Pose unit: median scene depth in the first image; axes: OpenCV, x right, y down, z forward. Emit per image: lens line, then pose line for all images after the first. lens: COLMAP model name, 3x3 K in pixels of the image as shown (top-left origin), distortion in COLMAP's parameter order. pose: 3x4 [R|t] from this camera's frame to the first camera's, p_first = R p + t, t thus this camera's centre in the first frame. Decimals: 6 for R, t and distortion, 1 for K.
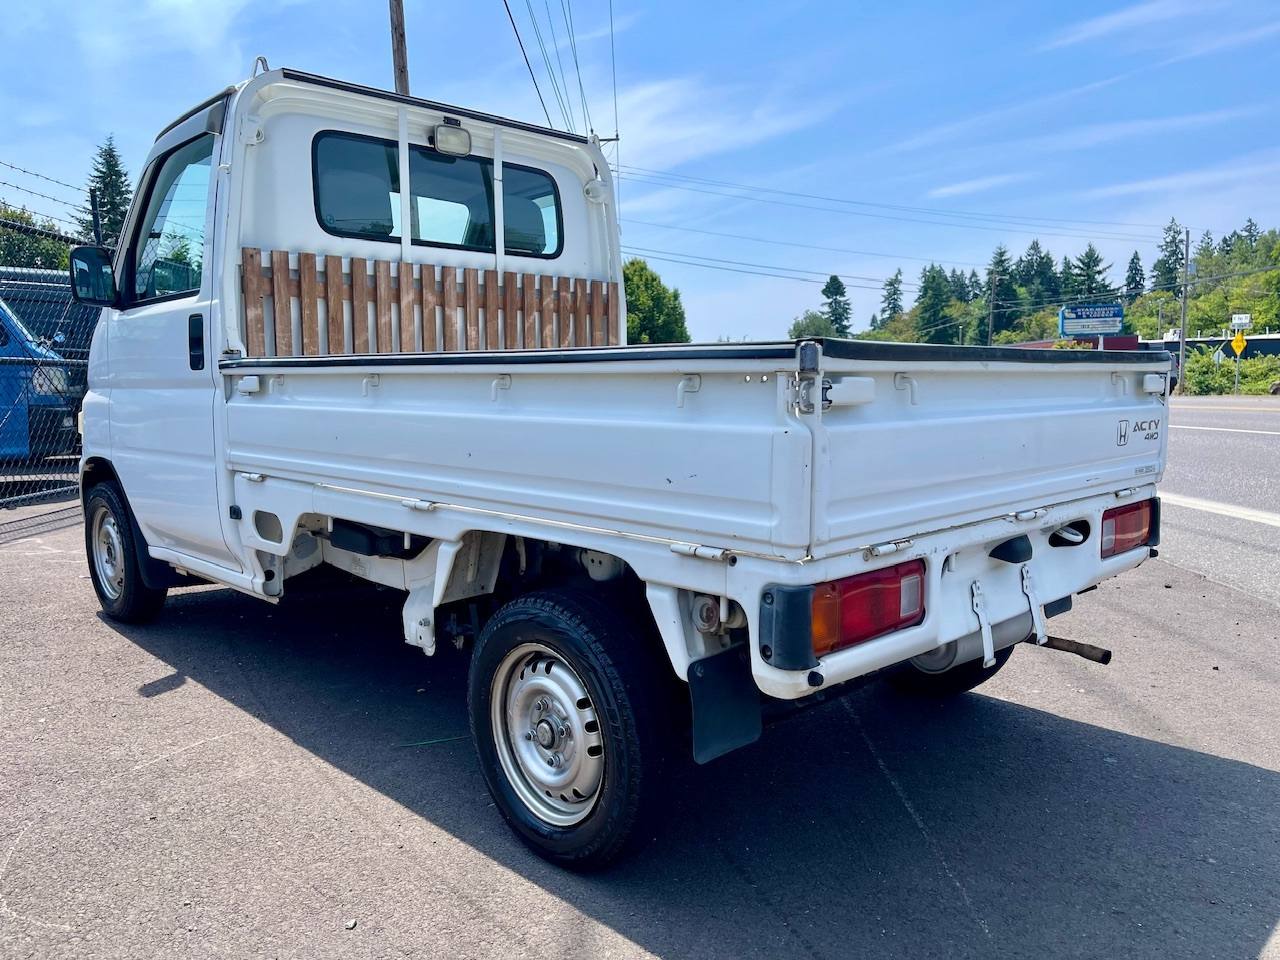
lens RADIAL K [[971.4, 0, 640.5], [0, 971.4, 479.8], [0, 0, 1]] dist [0.064129, -0.085457]
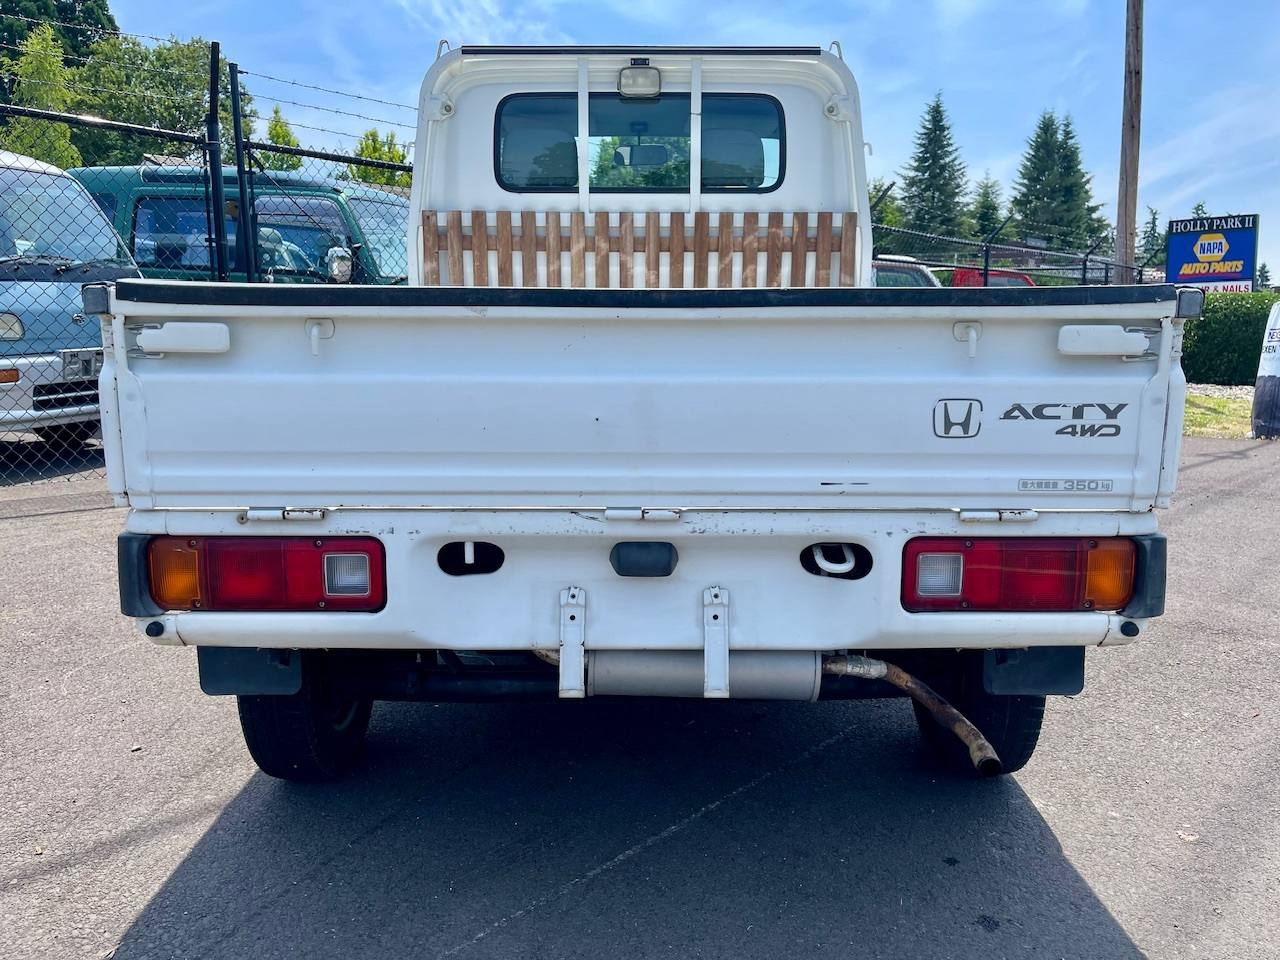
lens RADIAL K [[971.4, 0, 642.6], [0, 971.4, 485.6], [0, 0, 1]] dist [0.064129, -0.085457]
pose [[0.715795, 0.121598, -0.687642, 0.543309], [-0.079521, 0.992510, 0.092733, -0.032898], [0.693768, -0.011696, 0.720103, 0.283709]]
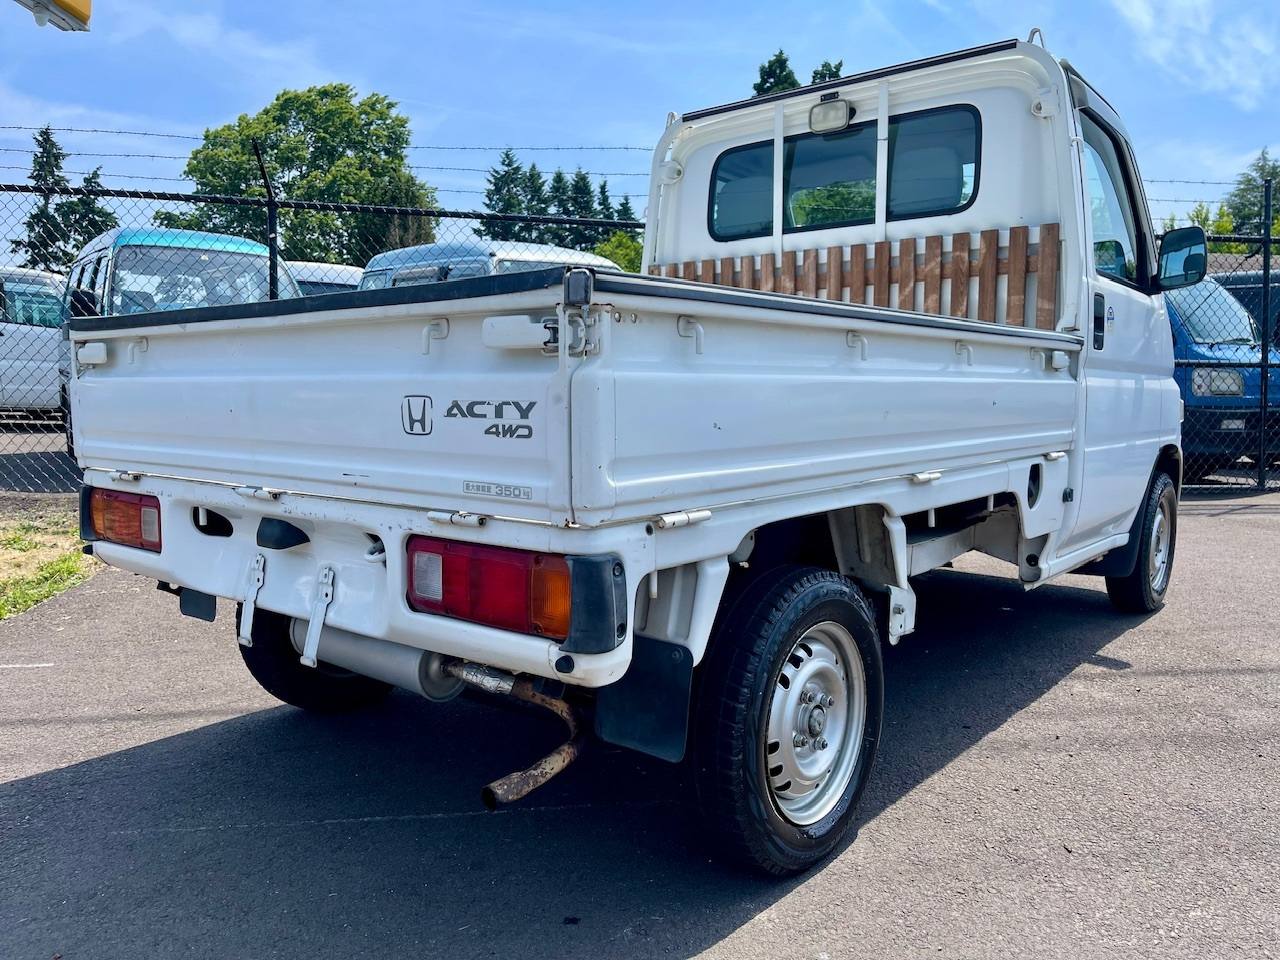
lens RADIAL K [[971.4, 0, 647.7], [0, 971.4, 481.3], [0, 0, 1]] dist [0.064129, -0.085457]
pose [[0.108022, 0.094951, -0.989604, 0.782655], [-0.107742, 0.990683, 0.083294, -0.051356], [0.988293, 0.097625, 0.117245, 0.747059]]
